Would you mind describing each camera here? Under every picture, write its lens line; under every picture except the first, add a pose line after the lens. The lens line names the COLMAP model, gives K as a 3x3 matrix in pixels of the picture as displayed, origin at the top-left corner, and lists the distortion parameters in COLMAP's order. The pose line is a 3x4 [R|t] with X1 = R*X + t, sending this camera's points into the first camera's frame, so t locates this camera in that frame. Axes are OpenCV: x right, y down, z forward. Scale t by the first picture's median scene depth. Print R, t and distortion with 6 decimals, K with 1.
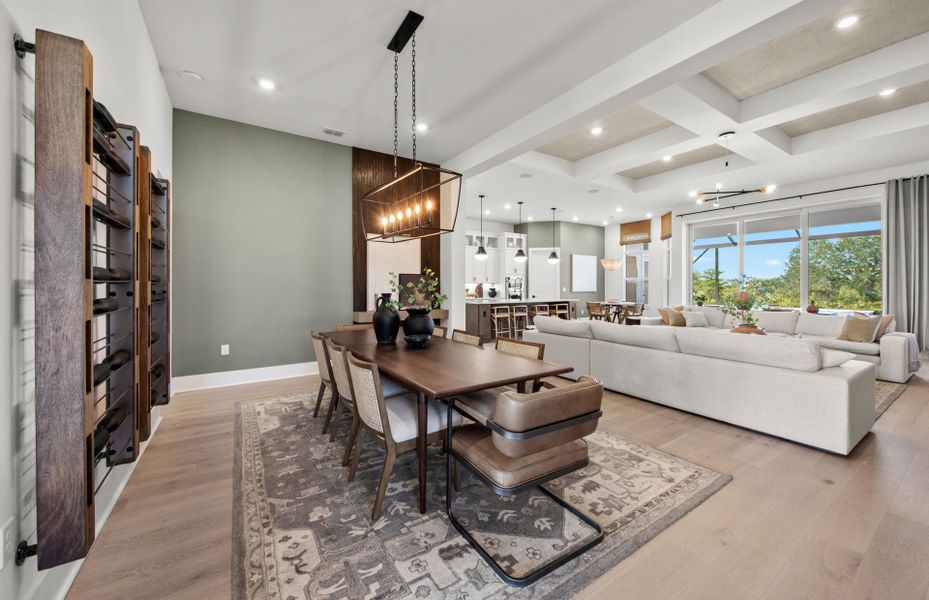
lens RADIAL K [[349.8, 0, 469.0], [0, 349.8, 287.1], [0, 0, 1]] dist [0.006501, -0.003667]
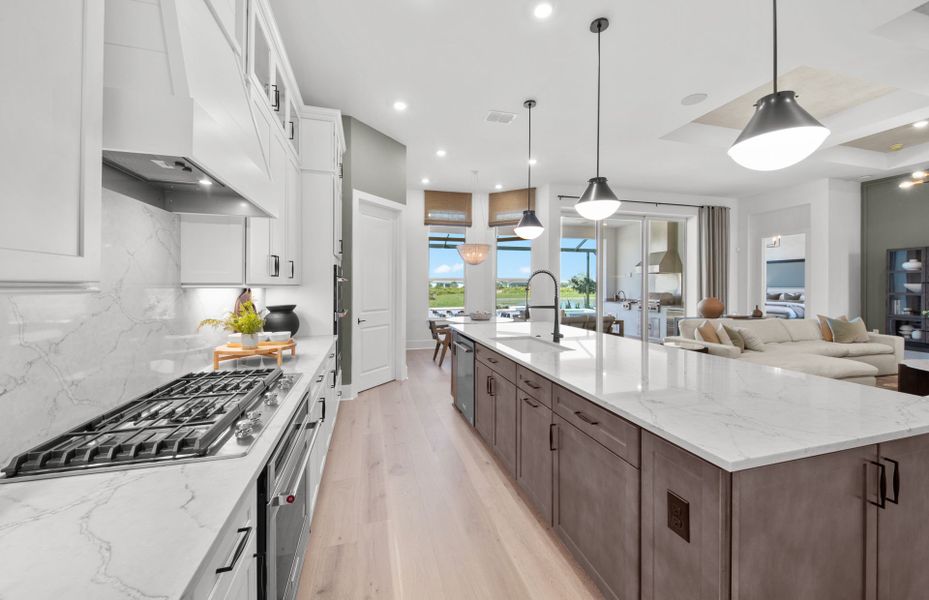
lens RADIAL K [[349.8, 0, 461.2], [0, 349.8, 287.6], [0, 0, 1]] dist [0.006501, -0.003667]
pose [[0.305395, -0.004255, 0.952216, -0.222551], [0.004738, 0.999984, 0.002949, -0.015425], [-0.952214, 0.003611, 0.305410, 1.255147]]
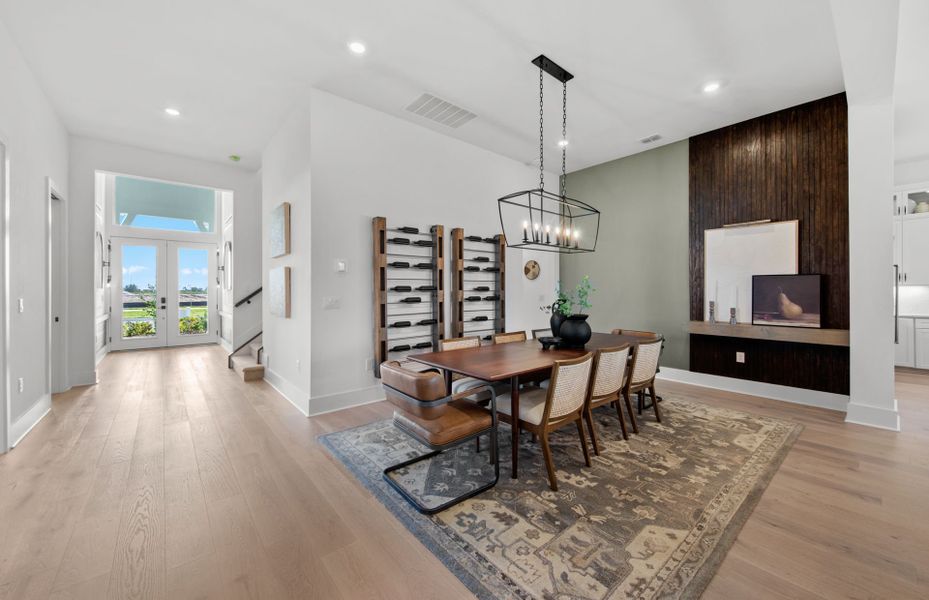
lens RADIAL K [[349.8, 0, 463.7], [0, 349.8, 290.7], [0, 0, 1]] dist [0.006501, -0.003667]
pose [[0.119656, -0.003822, -0.992808, 0.465241], [-0.001595, 0.999991, -0.004042, -0.002609], [0.992814, 0.002067, 0.119649, 0.299625]]
